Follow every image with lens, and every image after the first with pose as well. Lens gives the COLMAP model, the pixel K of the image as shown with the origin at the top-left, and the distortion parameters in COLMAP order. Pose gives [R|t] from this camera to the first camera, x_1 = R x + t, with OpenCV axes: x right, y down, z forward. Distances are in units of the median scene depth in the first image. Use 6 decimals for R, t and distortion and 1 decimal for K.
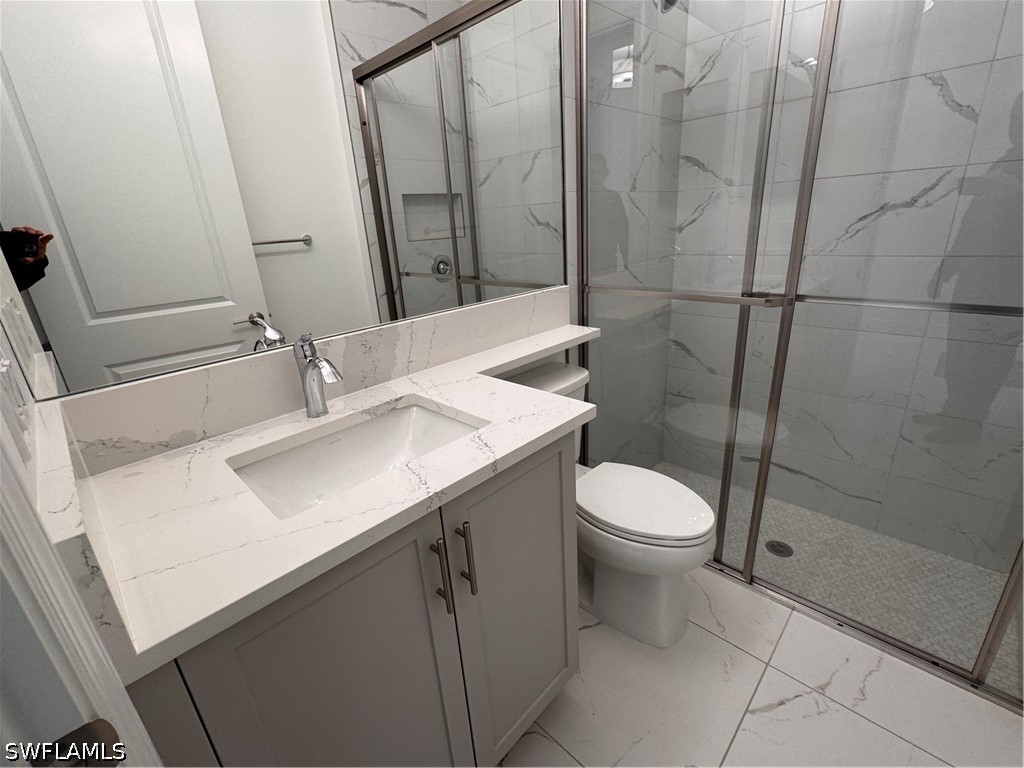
lens RADIAL K [[461.4, 0, 511.6], [0, 461.4, 388.6], [0, 0, 1]] dist [-0.003747, 0.000978]
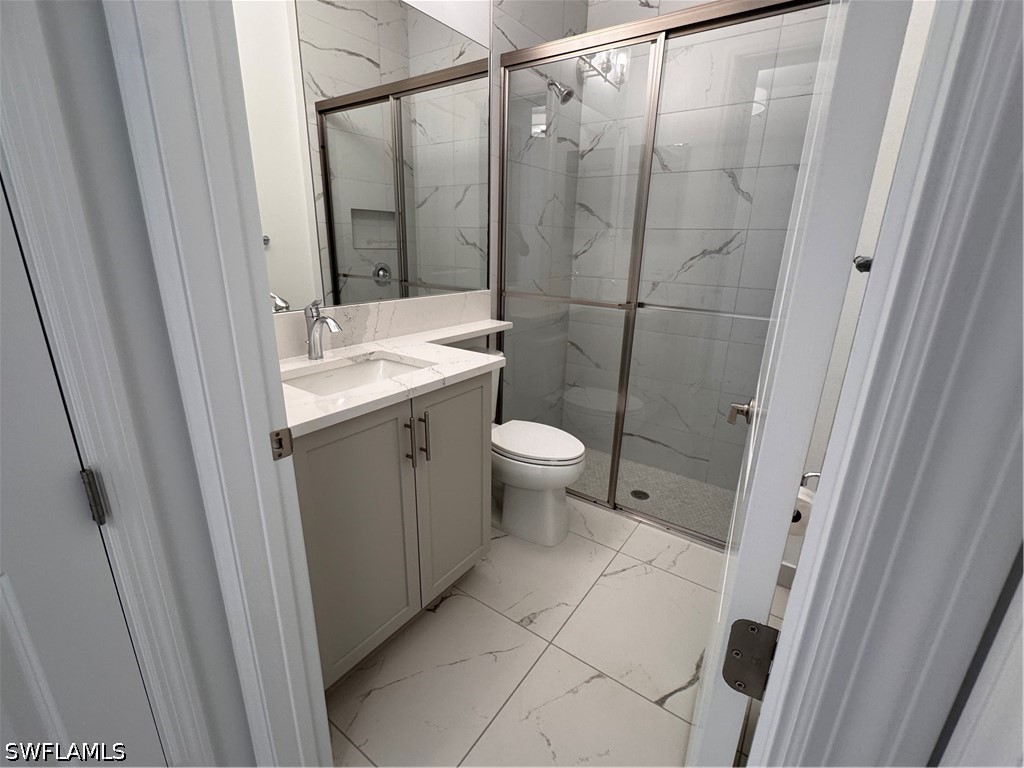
lens RADIAL K [[461.4, 0, 511.5], [0, 461.4, 384.5], [0, 0, 1]] dist [-0.003747, 0.000978]
pose [[0.984290, 0.034067, 0.173240, -0.039834], [-0.025188, 0.998266, -0.053199, 0.122541], [-0.174752, 0.047999, 0.983442, -0.322368]]
